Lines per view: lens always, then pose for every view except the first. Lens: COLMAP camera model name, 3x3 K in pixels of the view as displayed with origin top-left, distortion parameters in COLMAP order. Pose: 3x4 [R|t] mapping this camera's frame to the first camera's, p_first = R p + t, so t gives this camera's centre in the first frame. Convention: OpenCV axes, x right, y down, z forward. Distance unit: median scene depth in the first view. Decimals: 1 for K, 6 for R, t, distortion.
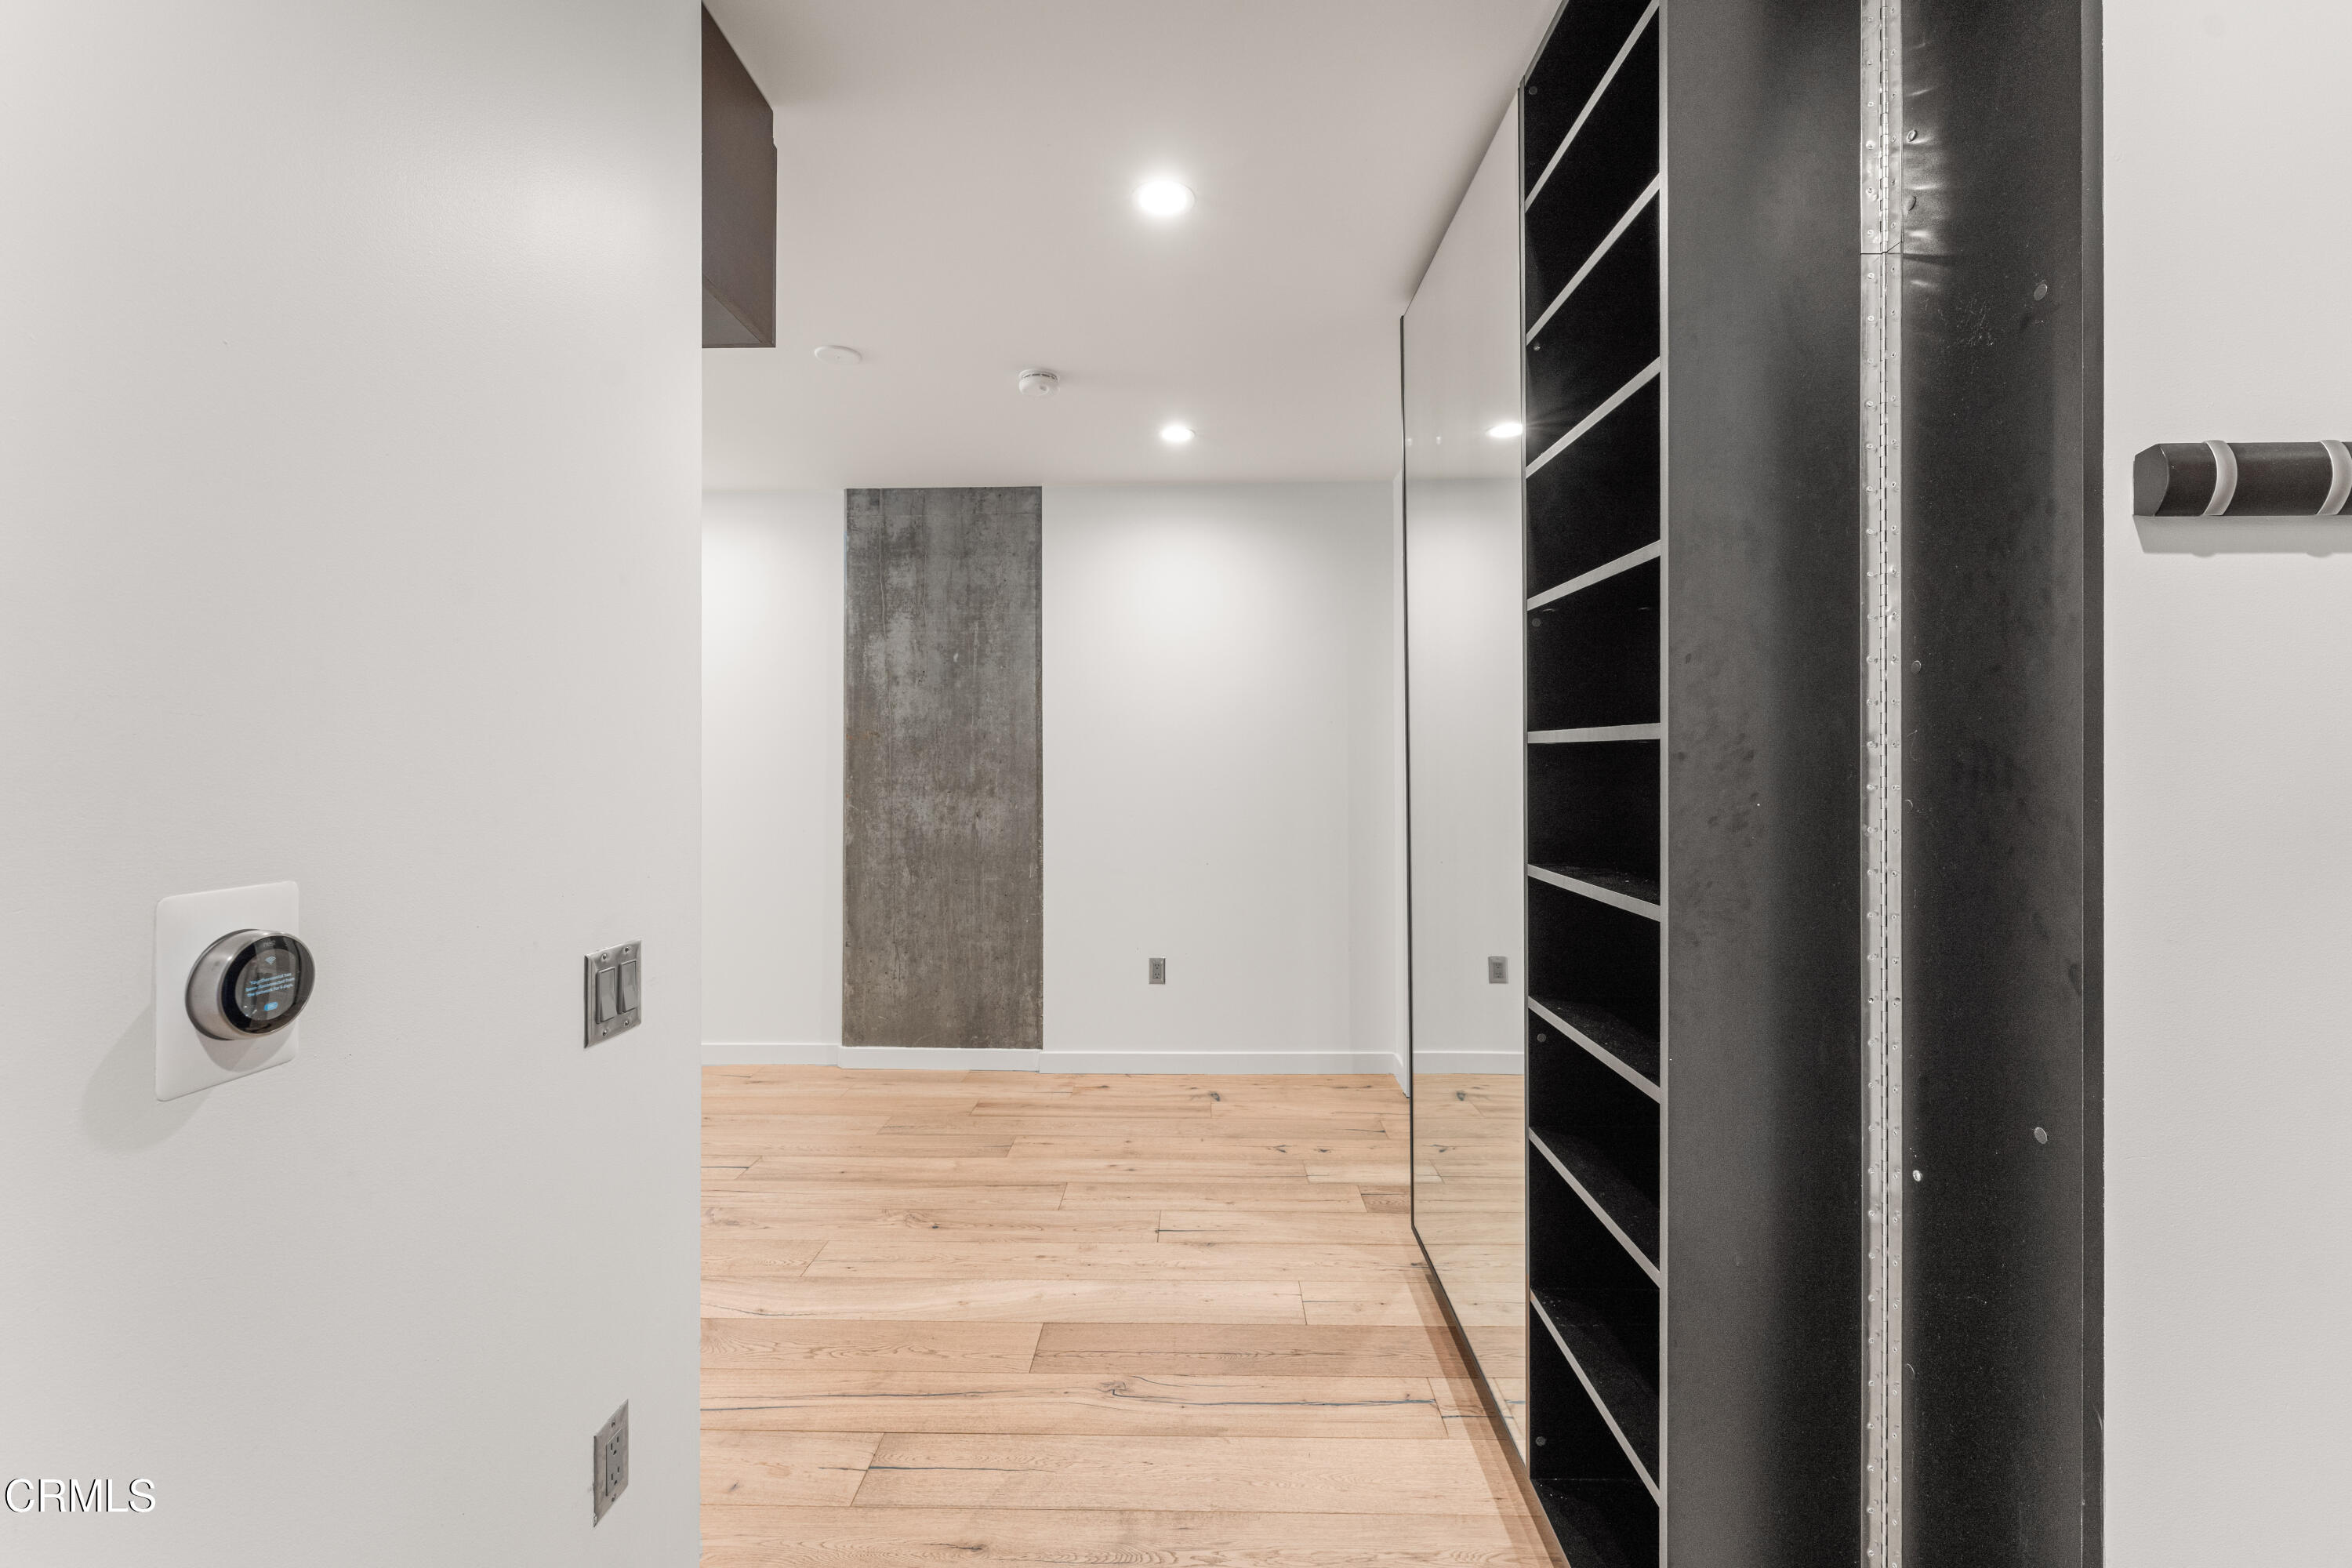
lens RADIAL K [[961.9, 0, 1174.6], [0, 961.9, 751.5], [0, 0, 1]] dist [-0.000433, 0.000187]
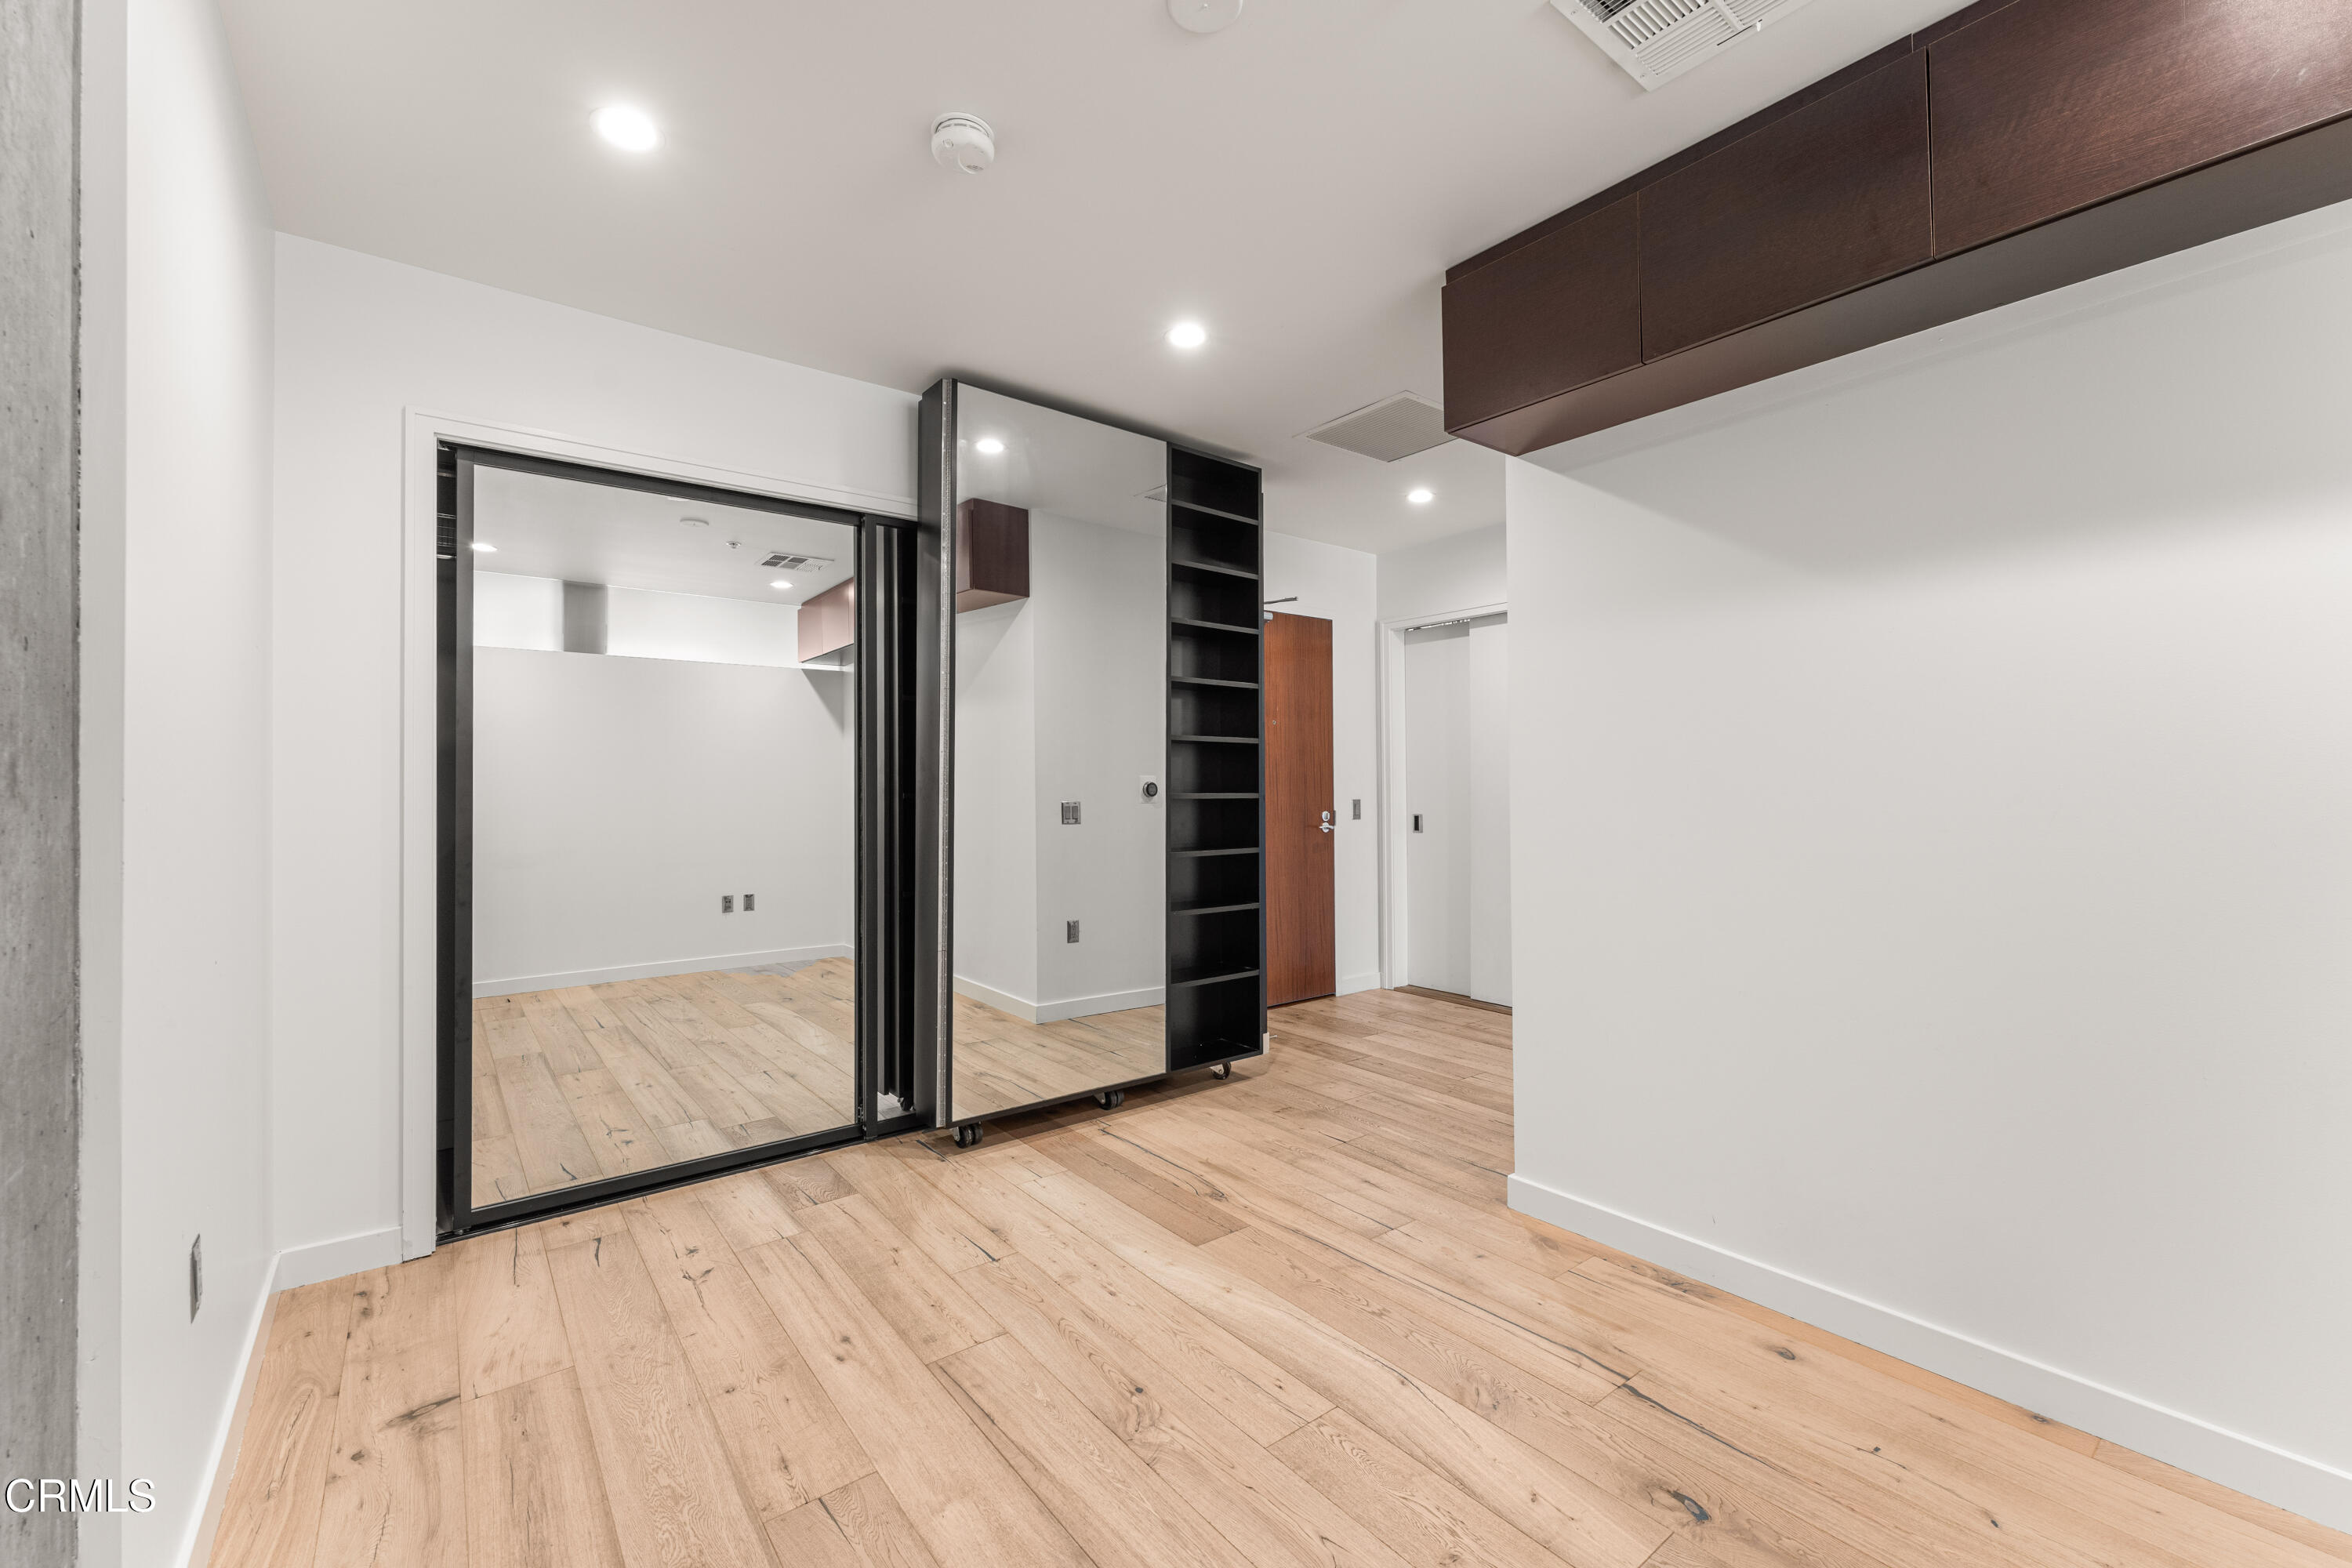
lens RADIAL K [[941.0, 0, 1168.5], [0, 941.0, 785.7], [0, 0, 1]] dist [0.000722, -0.000093]
pose [[-0.625664, 0.003988, 0.780082, -0.873987], [-0.002821, 0.999969, -0.007376, 0.070258], [-0.780087, -0.006816, -0.625633, 1.554755]]
